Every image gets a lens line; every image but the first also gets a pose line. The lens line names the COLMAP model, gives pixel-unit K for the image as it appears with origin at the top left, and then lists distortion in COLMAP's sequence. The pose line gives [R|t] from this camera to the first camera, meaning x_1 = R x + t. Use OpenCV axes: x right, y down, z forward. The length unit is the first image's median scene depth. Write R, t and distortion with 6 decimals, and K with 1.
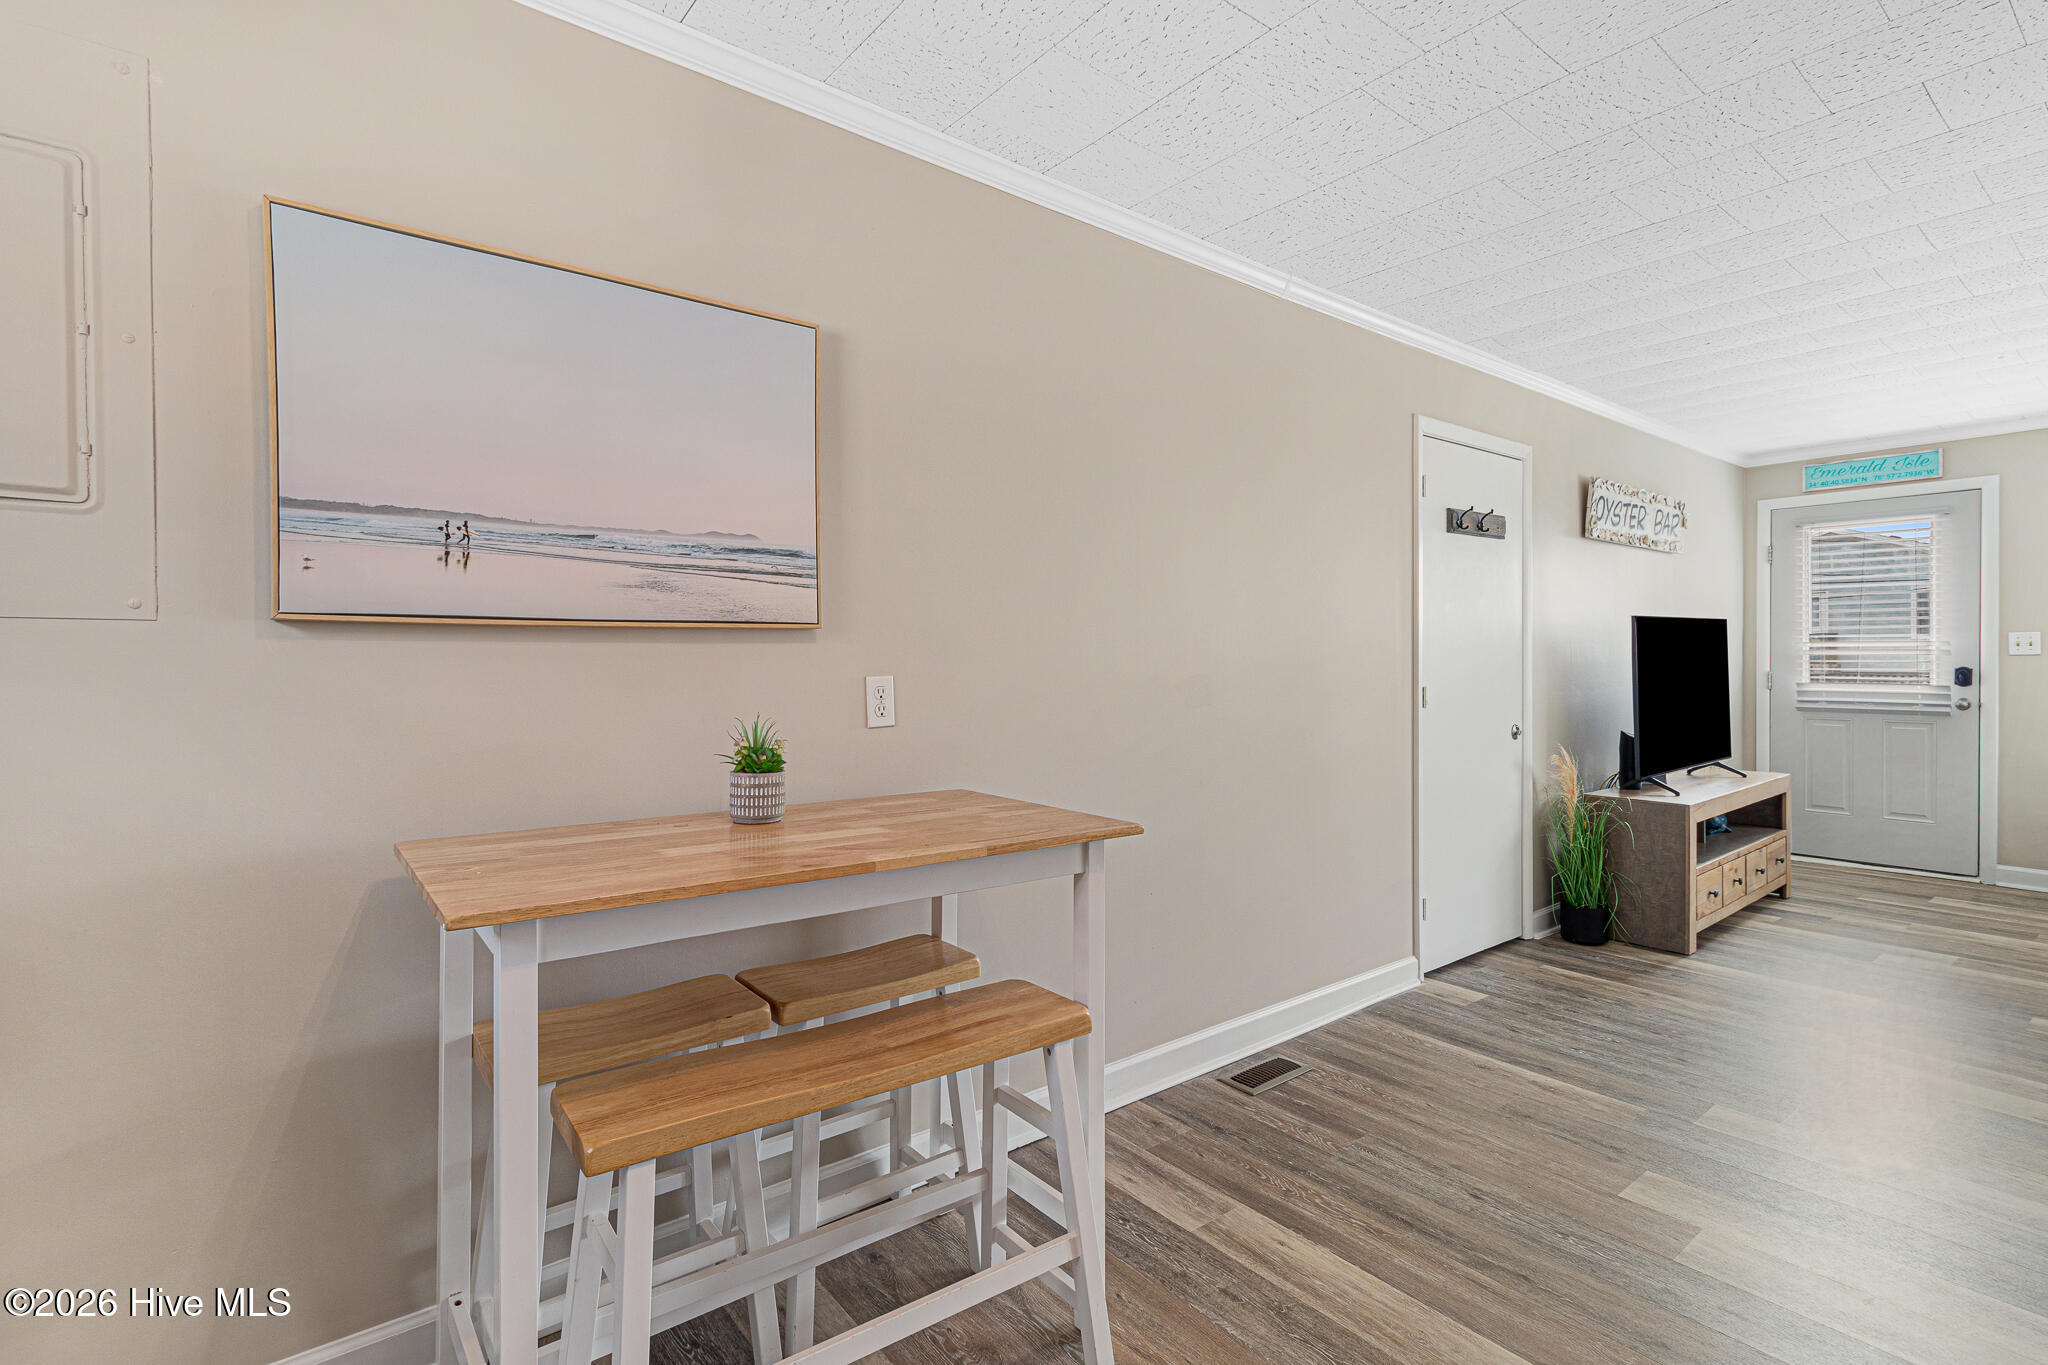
lens RADIAL K [[962.9, 0, 1021.1], [0, 962.9, 673.5], [0, 0, 1]] dist [0.006166, 0.000183]
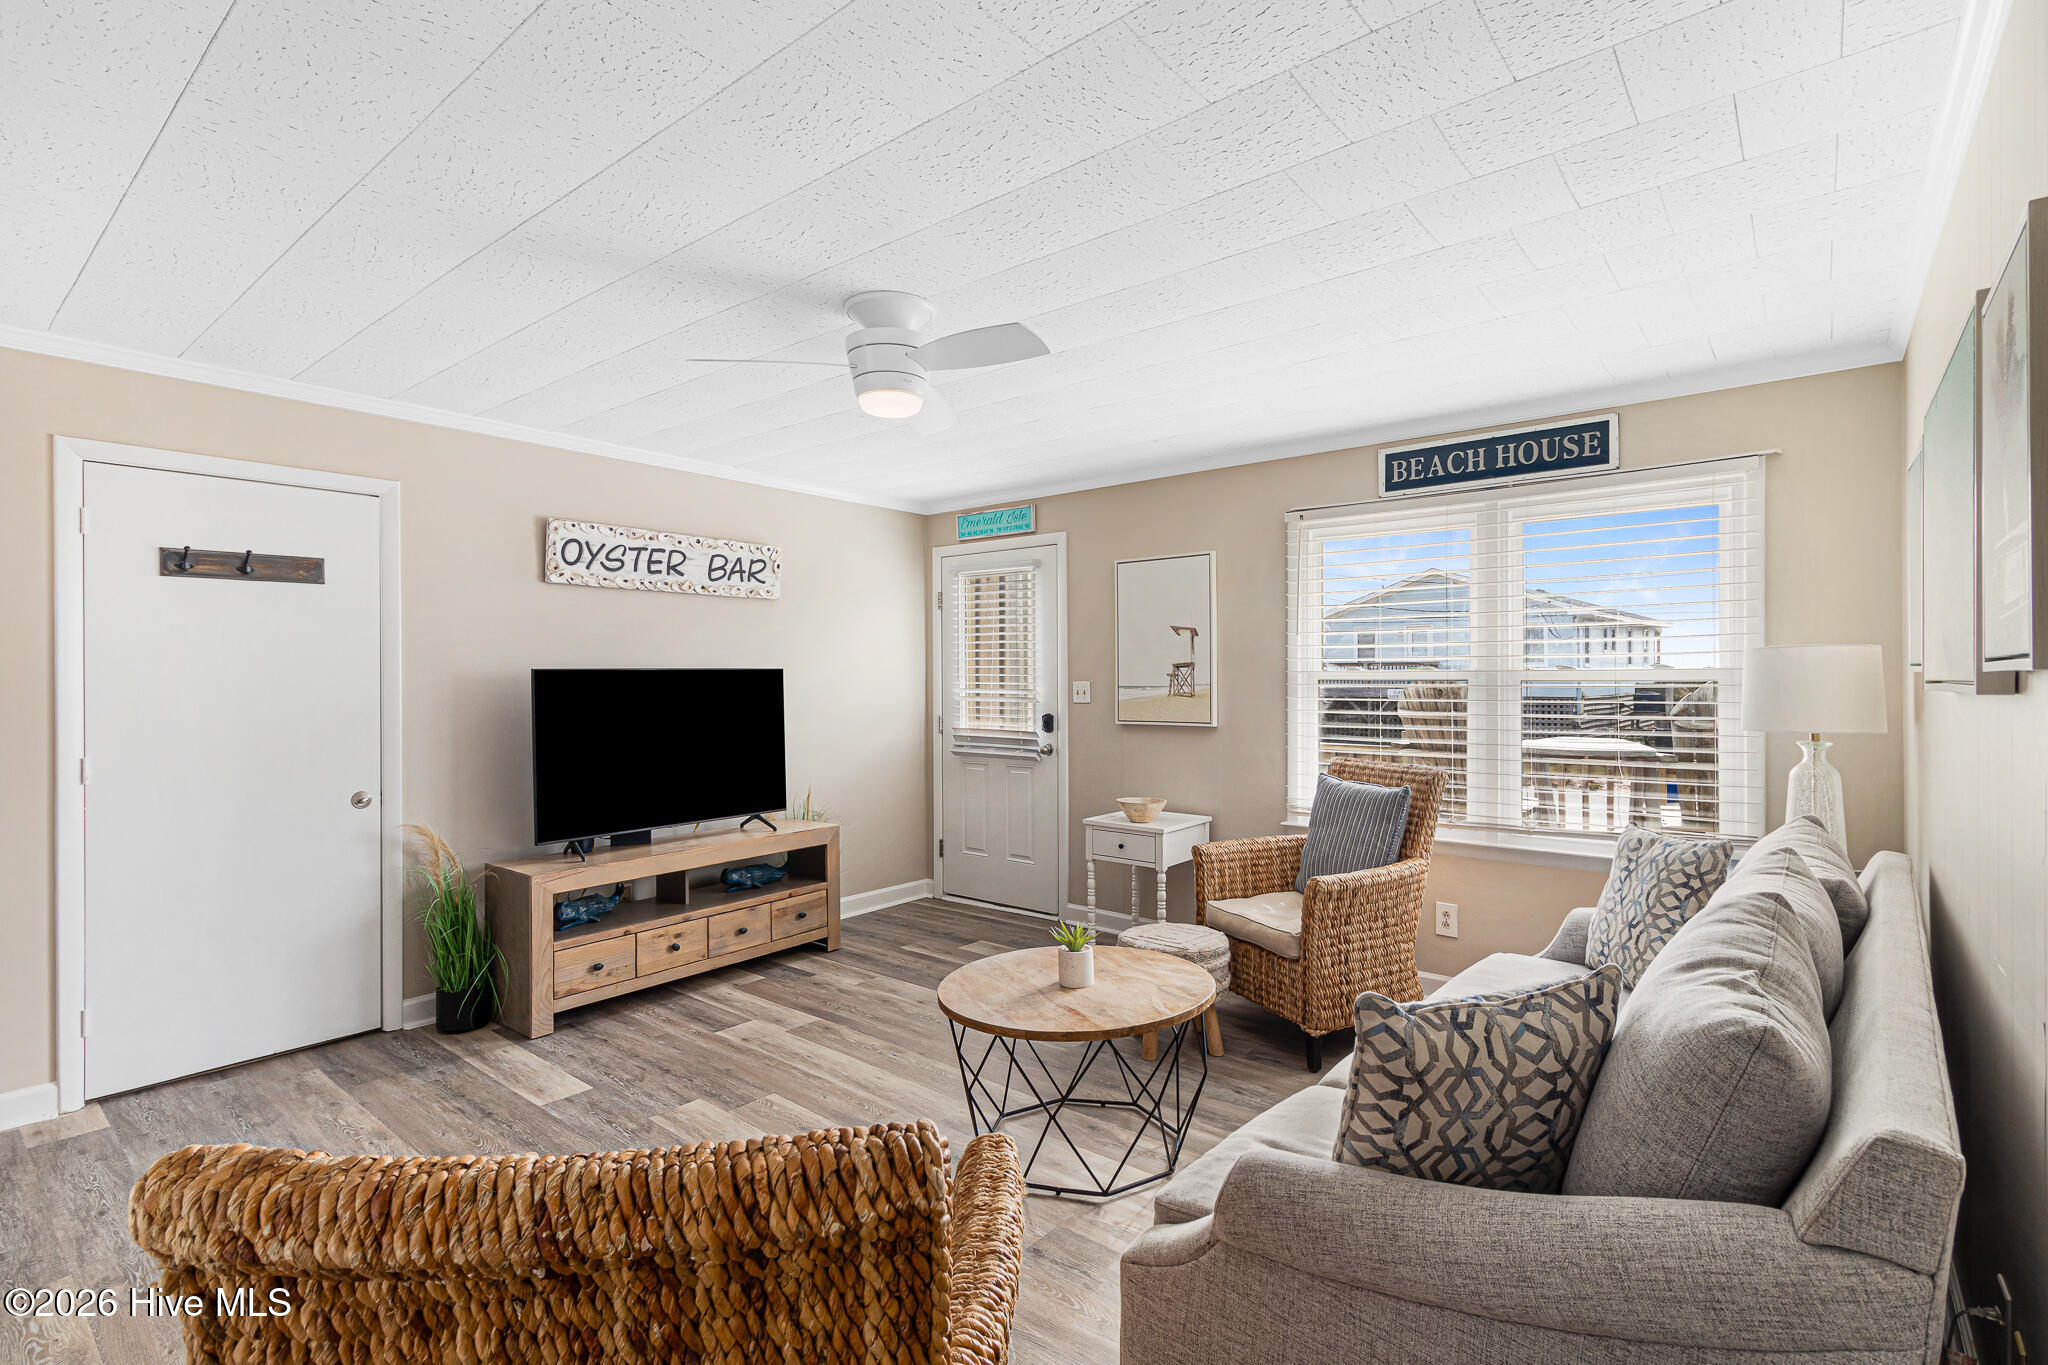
lens RADIAL K [[962.9, 0, 1032.3], [0, 962.9, 682.5], [0, 0, 1]] dist [0.006166, 0.000183]
pose [[0.973728, 0.002967, 0.227696, 0.837271], [-0.001484, 0.999977, -0.006683, -0.039420], [-0.227710, 0.006170, 0.973709, -0.011888]]
